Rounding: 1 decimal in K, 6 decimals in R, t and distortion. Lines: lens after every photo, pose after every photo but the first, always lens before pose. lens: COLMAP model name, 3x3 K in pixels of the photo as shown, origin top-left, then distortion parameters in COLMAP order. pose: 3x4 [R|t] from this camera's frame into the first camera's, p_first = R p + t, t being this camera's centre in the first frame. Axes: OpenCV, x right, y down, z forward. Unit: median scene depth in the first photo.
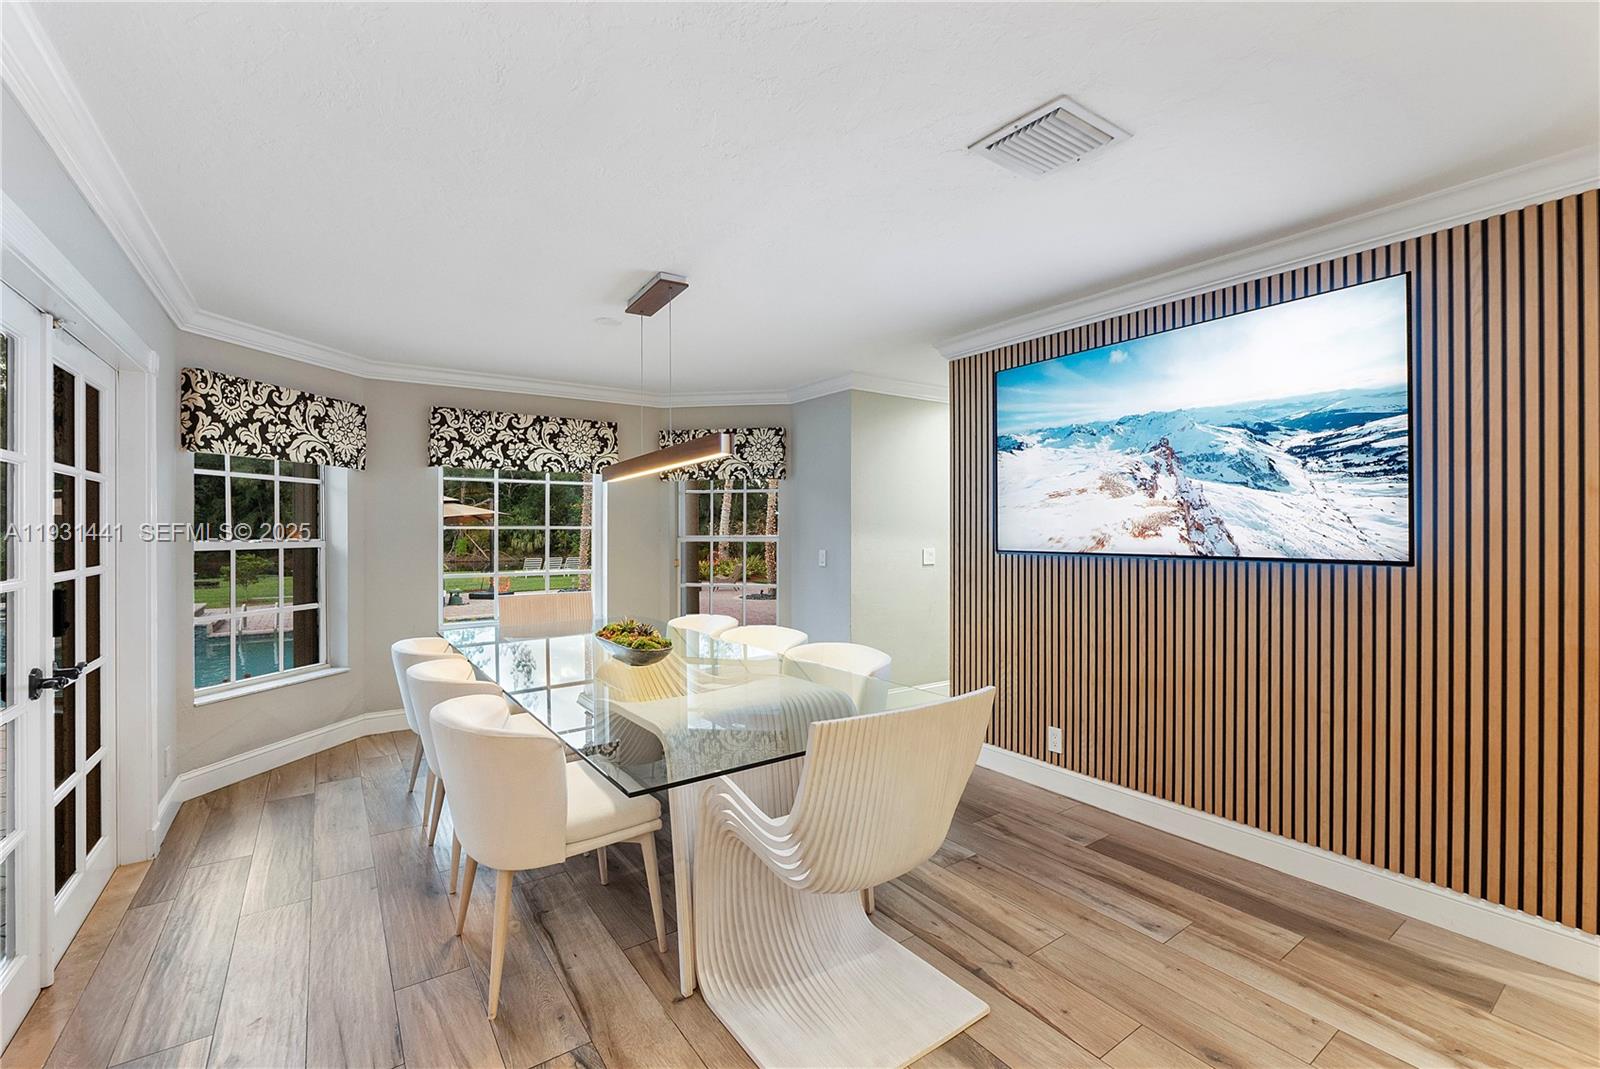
lens RADIAL K [[680.3, 0, 797.9], [0, 680.3, 526.7], [0, 0, 1]] dist [-0.009531, -0.000141]
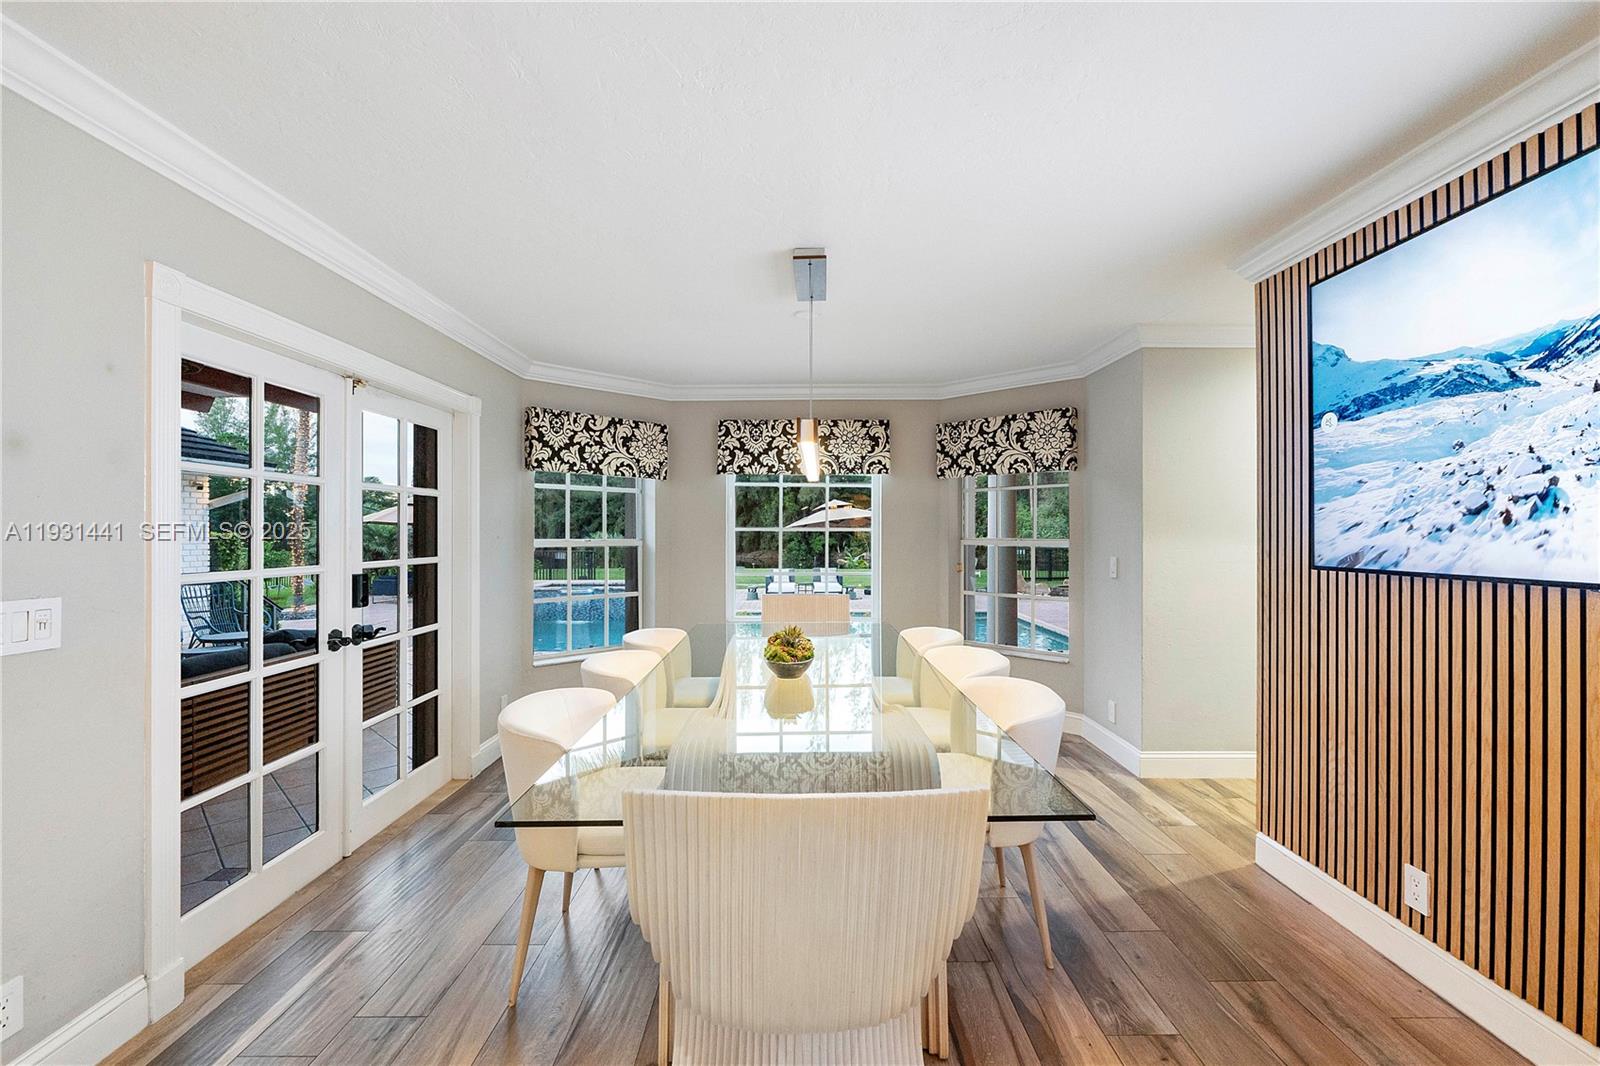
lens RADIAL K [[680.3, 0, 797.9], [0, 680.3, 525.2], [0, 0, 1]] dist [-0.009531, -0.000141]
pose [[0.822789, -0.003984, -0.568332, 0.224796], [0.001869, 0.999989, -0.004304, -0.000259], [0.568343, 0.002479, 0.822788, 0.178180]]
